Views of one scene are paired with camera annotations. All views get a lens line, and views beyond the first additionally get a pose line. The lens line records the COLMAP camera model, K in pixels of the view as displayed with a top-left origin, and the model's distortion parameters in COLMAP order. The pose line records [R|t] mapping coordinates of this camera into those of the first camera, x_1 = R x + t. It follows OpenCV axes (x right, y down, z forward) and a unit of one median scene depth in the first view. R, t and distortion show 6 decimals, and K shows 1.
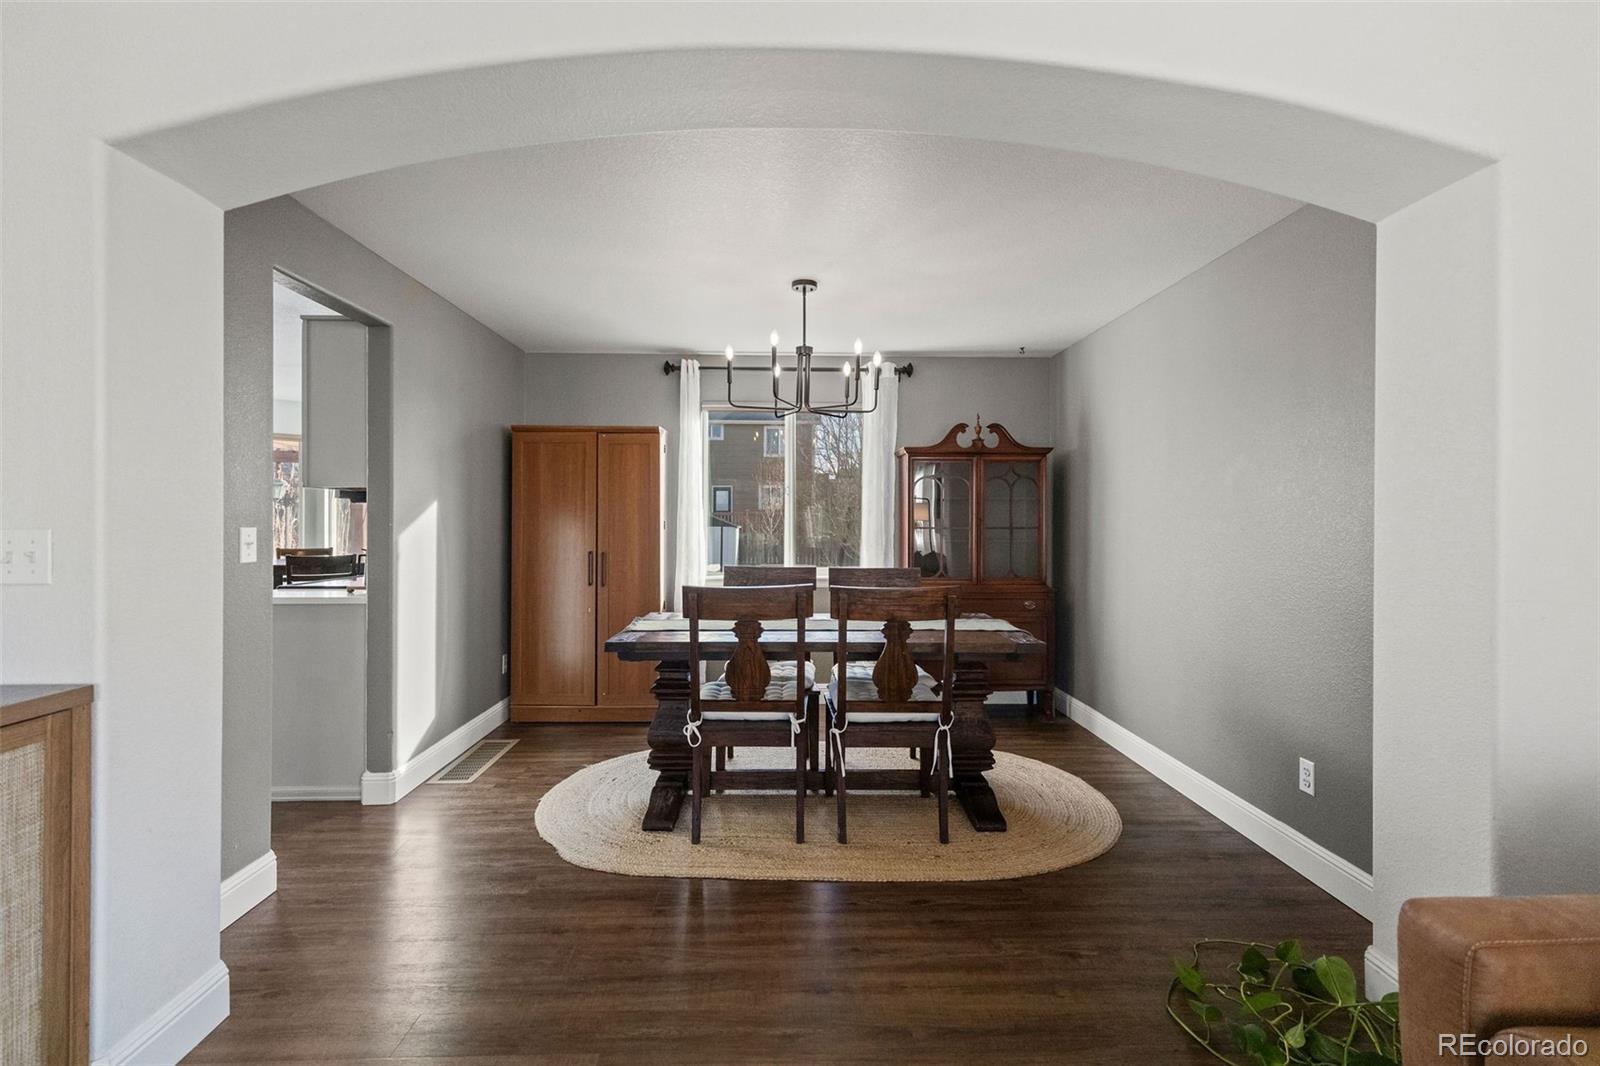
lens RADIAL K [[724.5, 0, 794.8], [0, 724.5, 520.0], [0, 0, 1]] dist [0.011145, 0.000020]
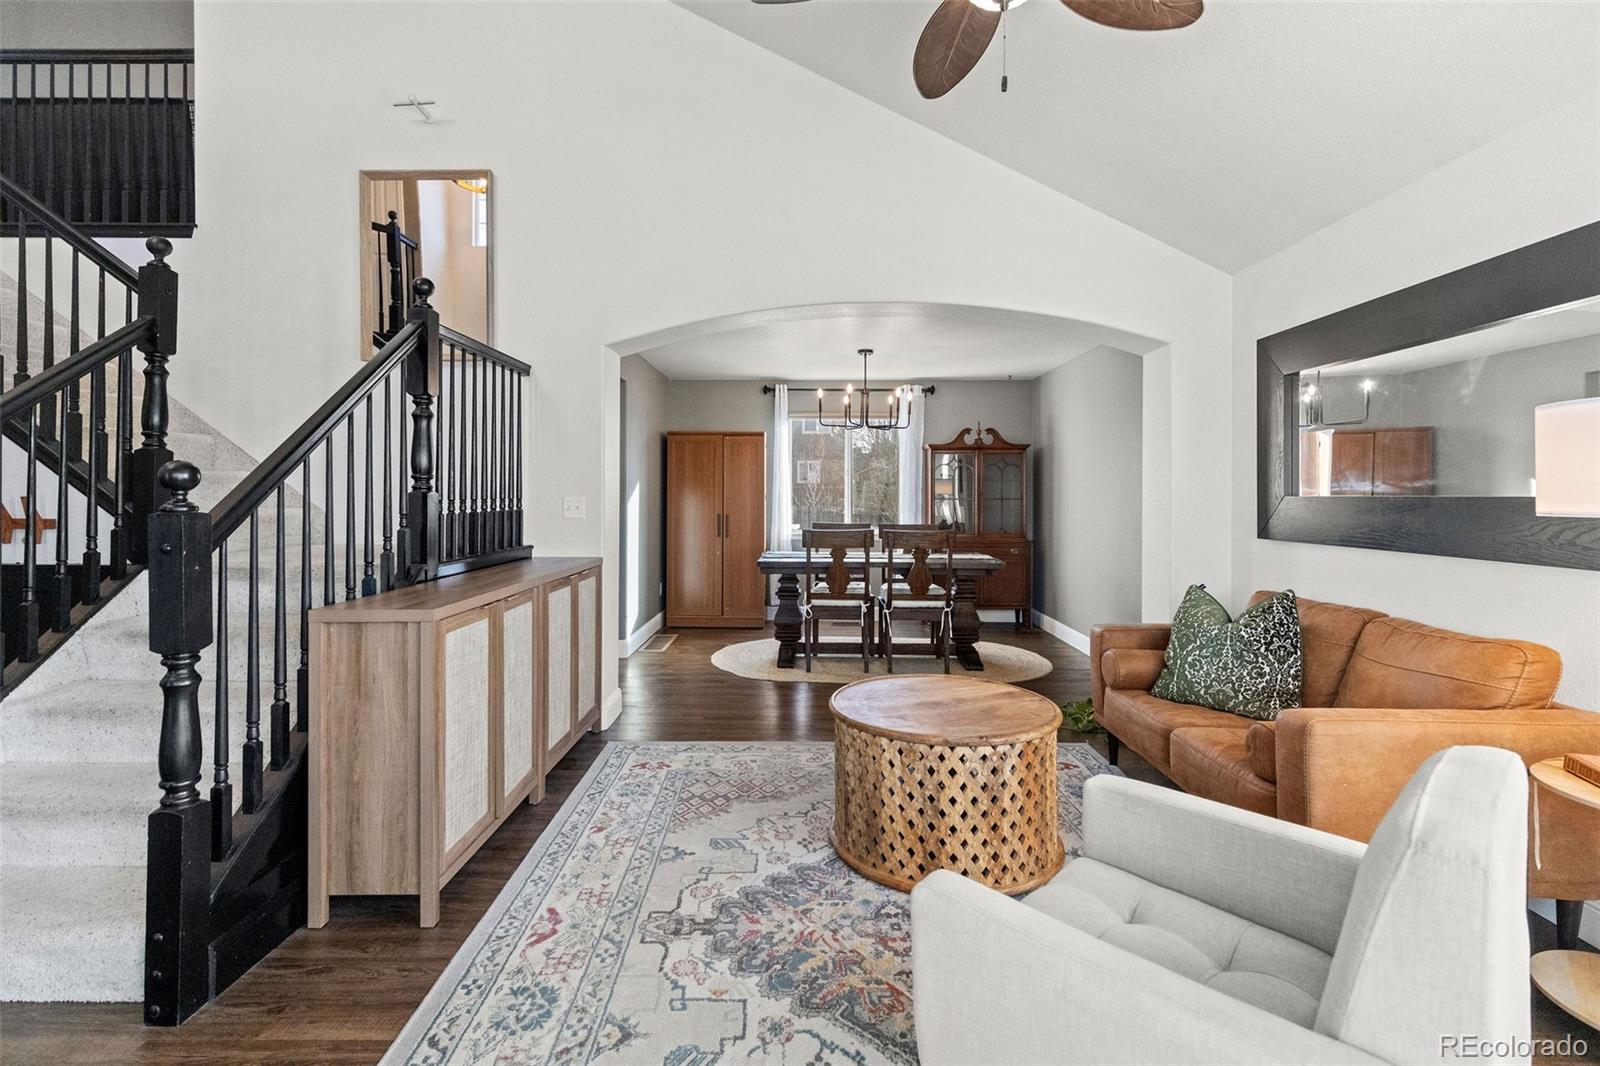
lens RADIAL K [[732.4, 0, 803.1], [0, 732.4, 502.0], [0, 0, 1]] dist [0.006607, -0.000066]
pose [[0.999545, 0.001394, -0.030124, -0.061932], [-0.000992, 0.999910, 0.013353, -0.002934], [0.030140, -0.013317, 0.999457, -0.529070]]
